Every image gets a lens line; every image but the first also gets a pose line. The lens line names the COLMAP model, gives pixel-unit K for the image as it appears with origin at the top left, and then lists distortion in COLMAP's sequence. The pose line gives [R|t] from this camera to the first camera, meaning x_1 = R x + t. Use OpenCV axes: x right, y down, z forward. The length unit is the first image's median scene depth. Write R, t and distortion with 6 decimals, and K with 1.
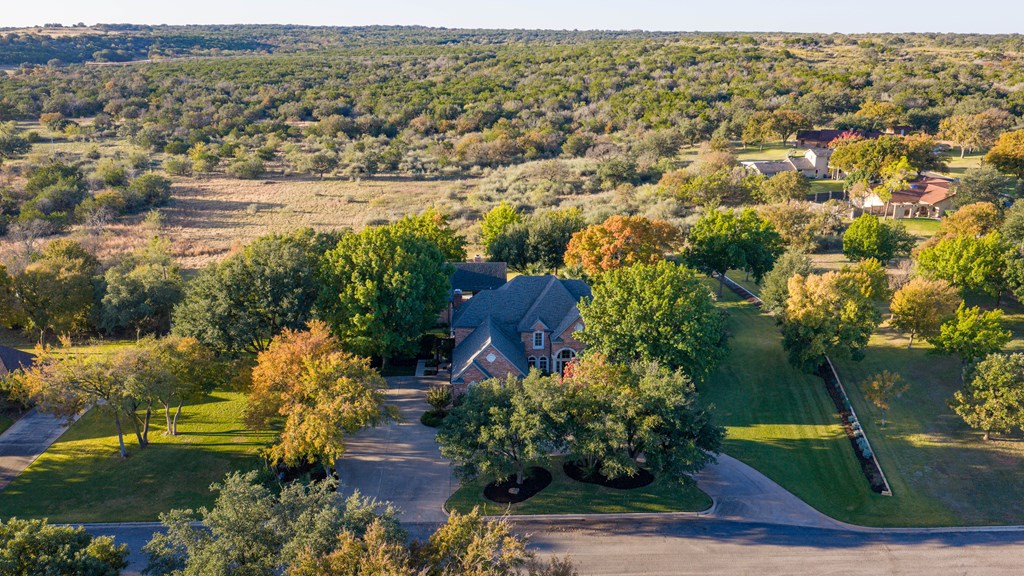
lens RADIAL K [[843.6, 0, 515.3], [0, 843.6, 292.4], [0, 0, 1]] dist [0.027385, -0.058581]
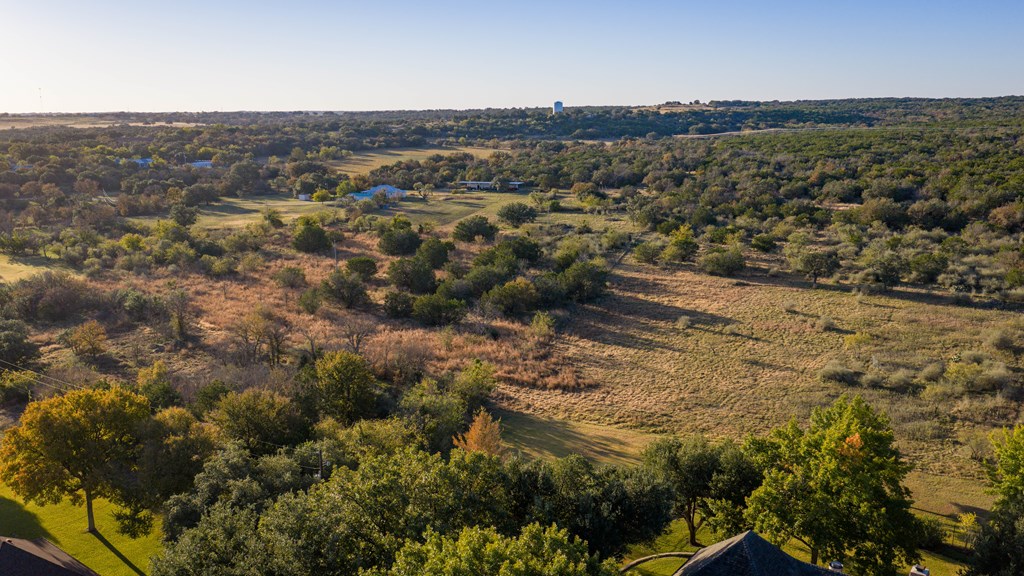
lens RADIAL K [[843.6, 0, 512.6], [0, 843.6, 298.8], [0, 0, 1]] dist [0.027385, -0.058581]
pose [[0.775612, 0.120428, -0.619615, 0.024073], [-0.167969, 0.985615, -0.018694, -0.079650], [0.608451, 0.118575, 0.784683, 0.331567]]
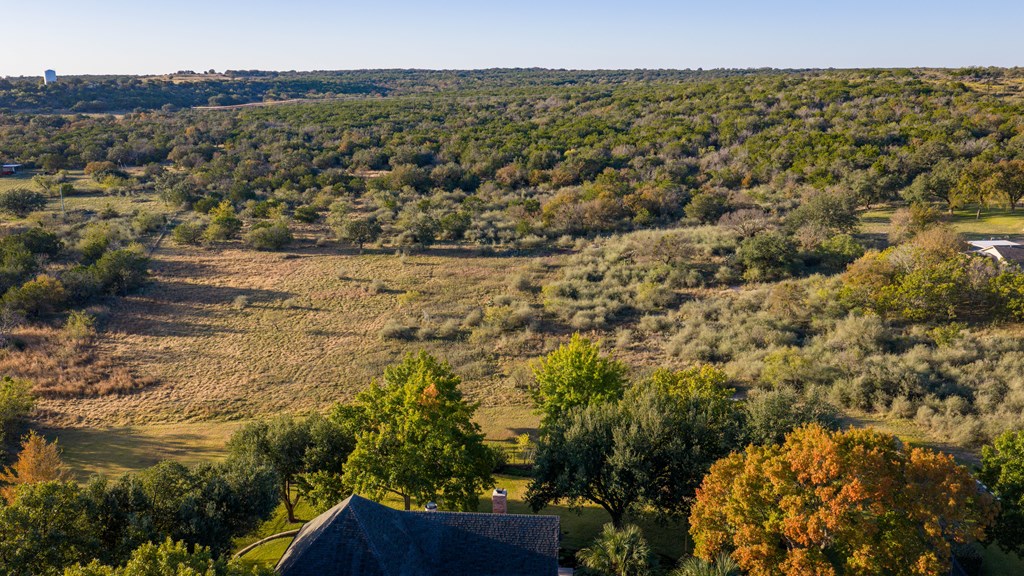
lens RADIAL K [[843.6, 0, 513.3], [0, 843.6, 298.3], [0, 0, 1]] dist [0.027385, -0.058581]
pose [[0.989915, 0.020932, -0.140111, 0.015571], [-0.026548, 0.998912, -0.038329, -0.080253], [0.139156, 0.041662, 0.989394, 0.325002]]
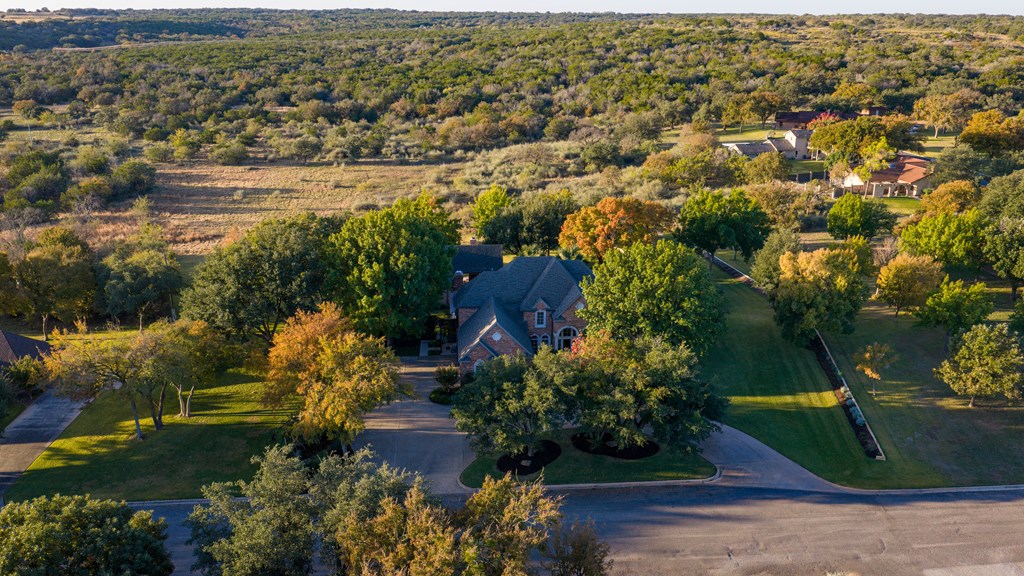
lens RADIAL K [[843.6, 0, 515.5], [0, 843.6, 291.9], [0, 0, 1]] dist [0.027385, -0.058581]
pose [[0.999456, -0.014210, 0.029754, -0.015210], [0.013667, 0.999738, 0.018371, 0.001995], [-0.030007, -0.017954, 0.999388, -0.012035]]
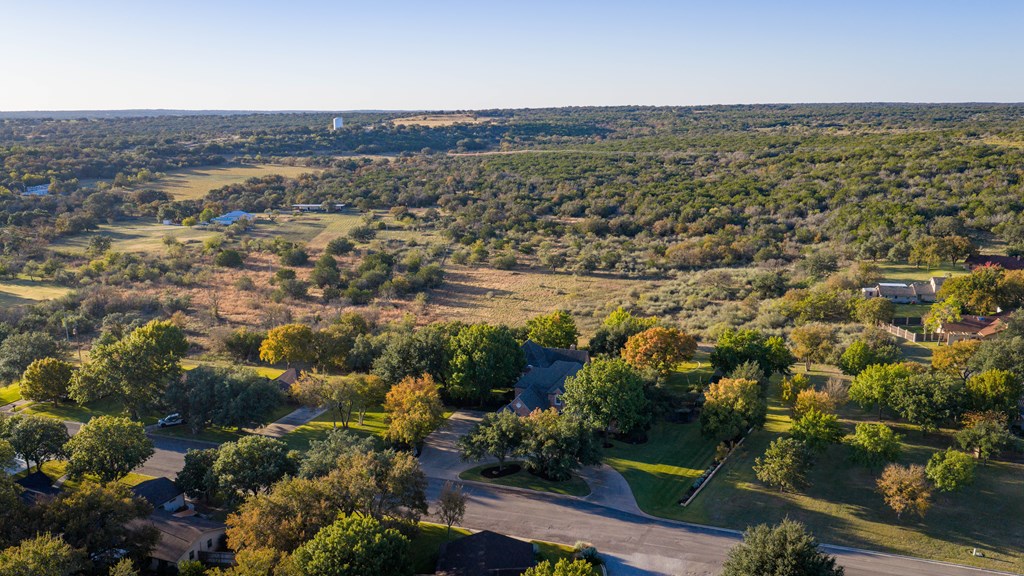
lens RADIAL K [[843.6, 0, 516.9], [0, 843.6, 289.8], [0, 0, 1]] dist [0.027385, -0.058581]
pose [[0.921006, 0.068225, -0.383527, 0.270191], [-0.099884, 0.992989, -0.063221, -0.021773], [0.376524, 0.096535, 0.921363, -0.283608]]
